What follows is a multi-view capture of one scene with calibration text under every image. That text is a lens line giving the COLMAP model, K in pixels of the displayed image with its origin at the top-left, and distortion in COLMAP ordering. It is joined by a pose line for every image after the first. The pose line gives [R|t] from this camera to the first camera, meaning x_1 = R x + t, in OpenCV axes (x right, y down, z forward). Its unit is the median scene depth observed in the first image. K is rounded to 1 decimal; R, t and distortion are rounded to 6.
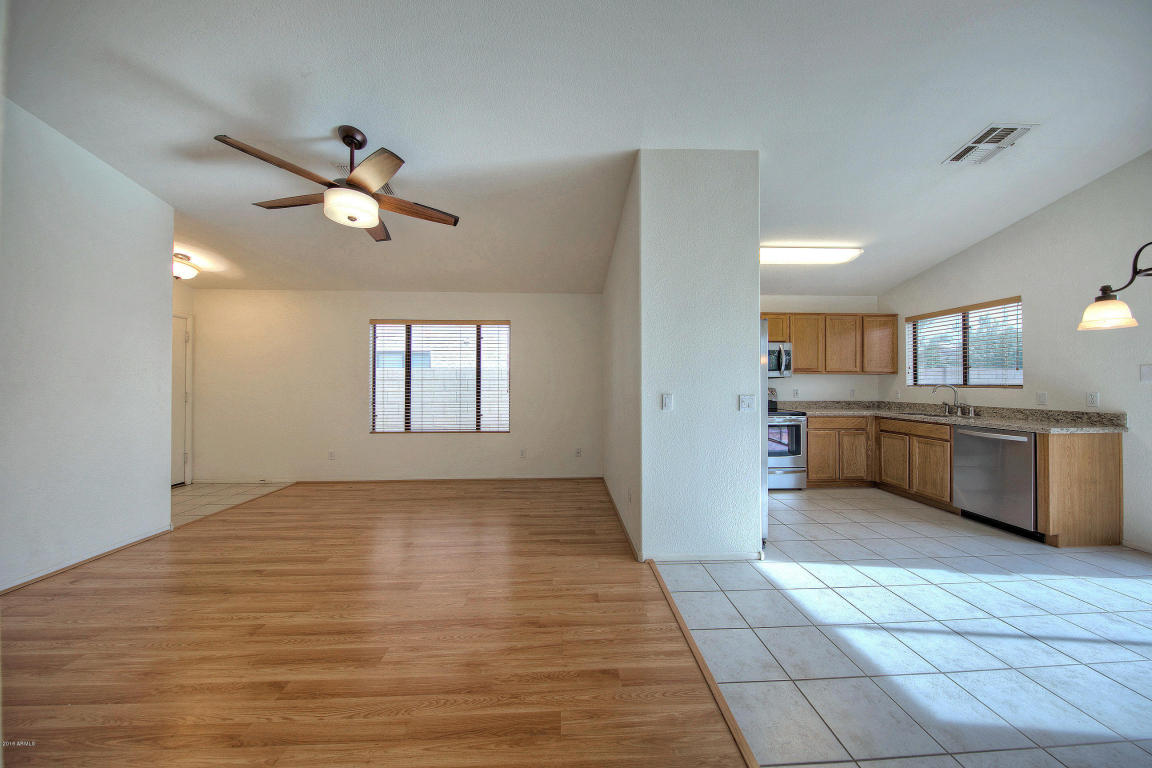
lens RADIAL K [[369.6, 0, 579.2], [0, 369.6, 380.3], [0, 0, 1]] dist [-0.002997, -0.001988]
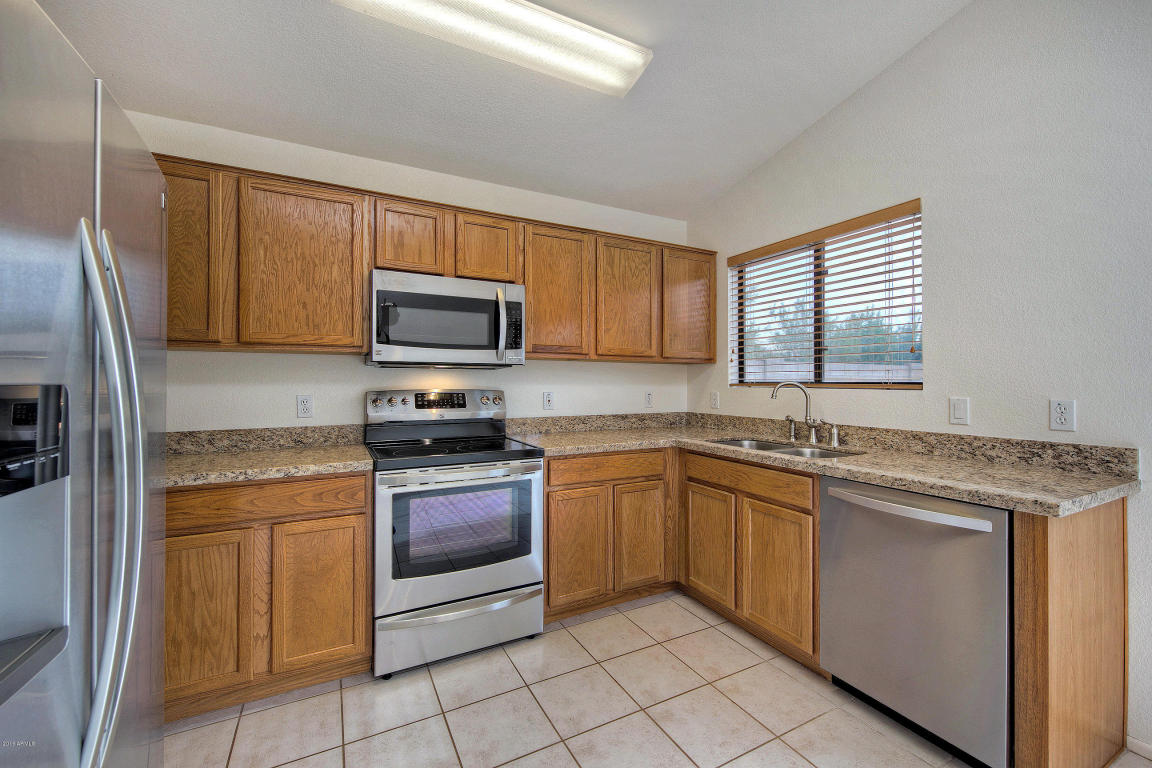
lens RADIAL K [[475.4, 0, 583.9], [0, 475.4, 379.4], [0, 0, 1]] dist [0.004816, -0.000887]
pose [[0.902150, 0.003752, 0.431406, 0.552831], [-0.005249, 0.999984, 0.002280, 0.009500], [-0.431390, -0.004322, 0.902155, 0.645597]]
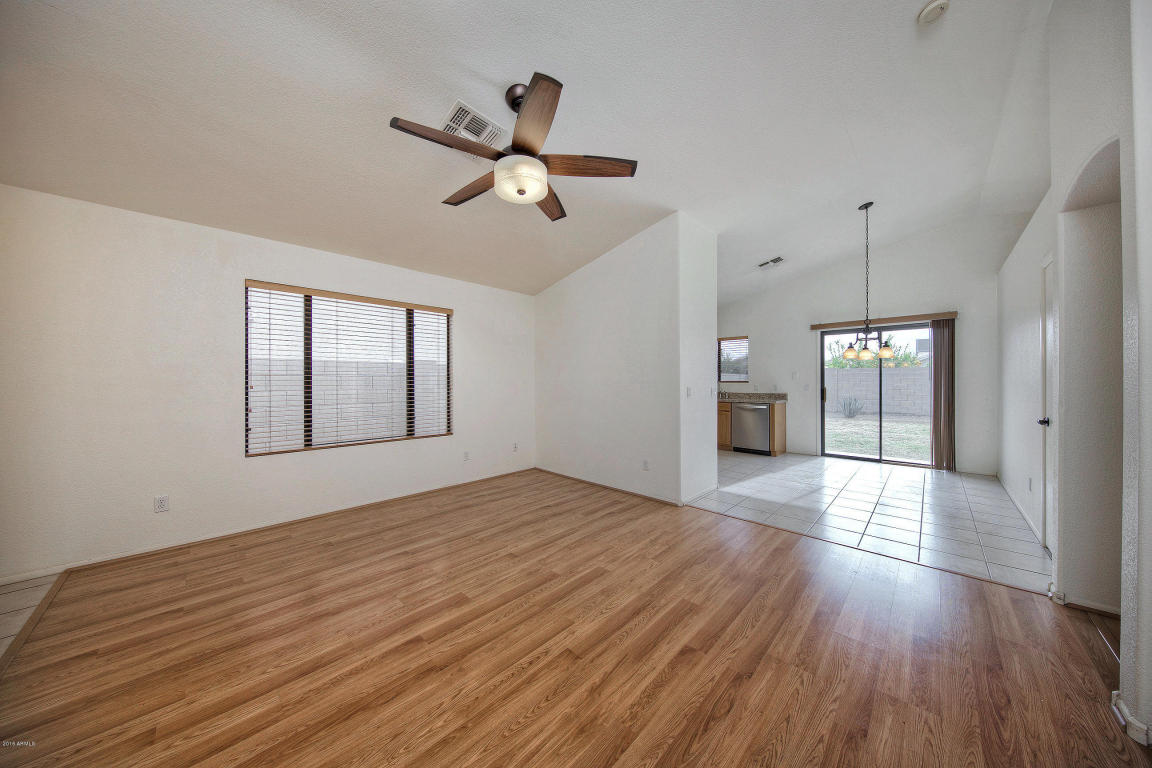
lens RADIAL K [[369.6, 0, 582.1], [0, 369.6, 378.3], [0, 0, 1]] dist [-0.002997, -0.001988]
pose [[0.721348, 0.005191, 0.692553, -0.840132], [-0.006680, 0.999978, -0.000537, 0.005377], [-0.692540, -0.004238, 0.721367, 0.192382]]
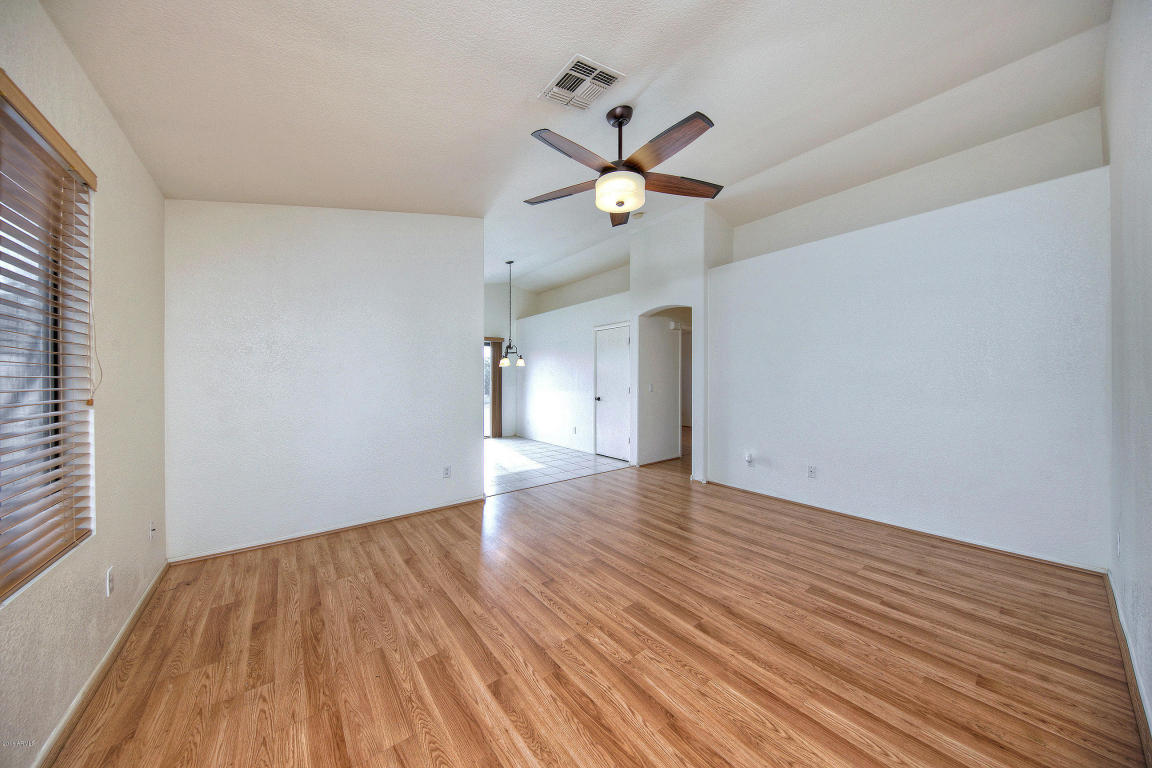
lens RADIAL K [[373.3, 0, 582.9], [0, 373.3, 383.0], [0, 0, 1]] dist [-0.001871, -0.001161]
pose [[-0.591907, -0.004964, 0.805991, -0.991149], [-0.005092, 0.999984, 0.002419, 0.013743], [-0.805990, -0.002672, -0.591923, 1.220847]]
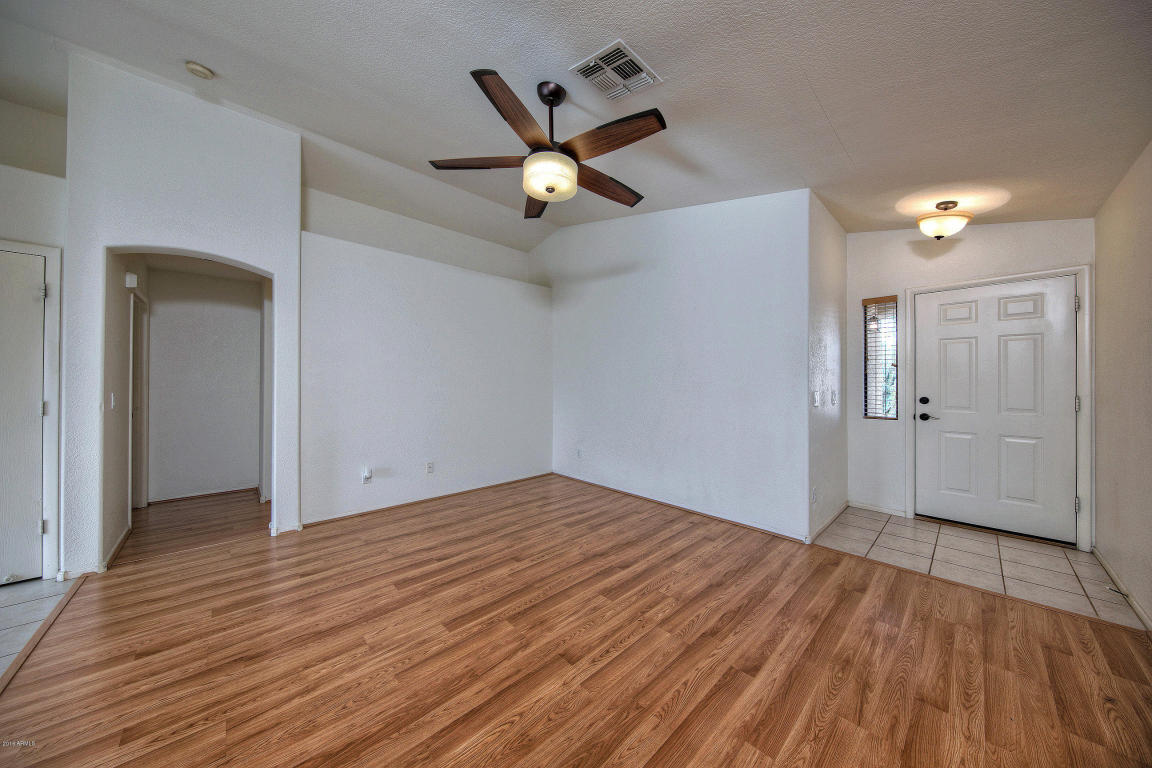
lens RADIAL K [[373.3, 0, 579.8], [0, 373.3, 380.7], [0, 0, 1]] dist [-0.001871, -0.001161]
pose [[-0.756133, -0.001886, -0.654415, -0.077033], [0.007752, 0.999900, -0.011838, 0.011936], [0.654372, -0.014024, -0.756043, 1.263299]]
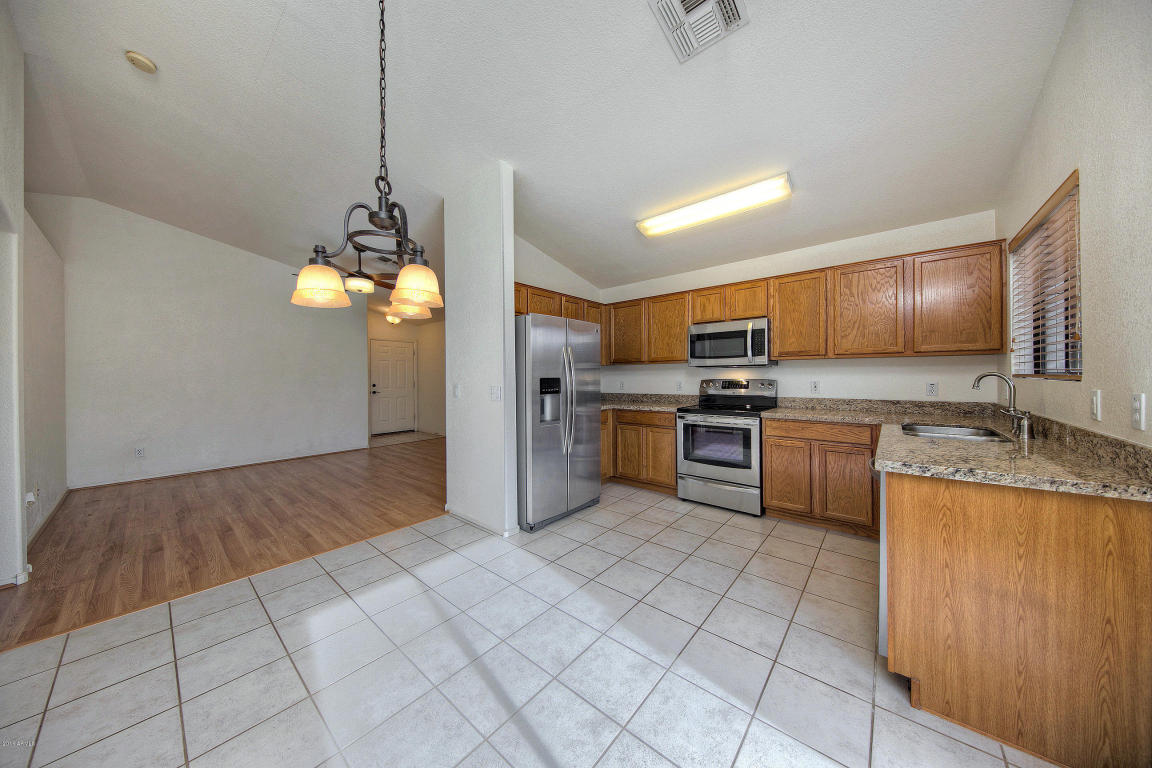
lens RADIAL K [[369.6, 0, 578.9], [0, 369.6, 378.2], [0, 0, 1]] dist [-0.002997, -0.001988]
pose [[0.730753, -0.002542, -0.682637, 1.109144], [0.015717, 0.999791, 0.013102, 0.004126], [0.682461, -0.020303, 0.730640, 0.285926]]
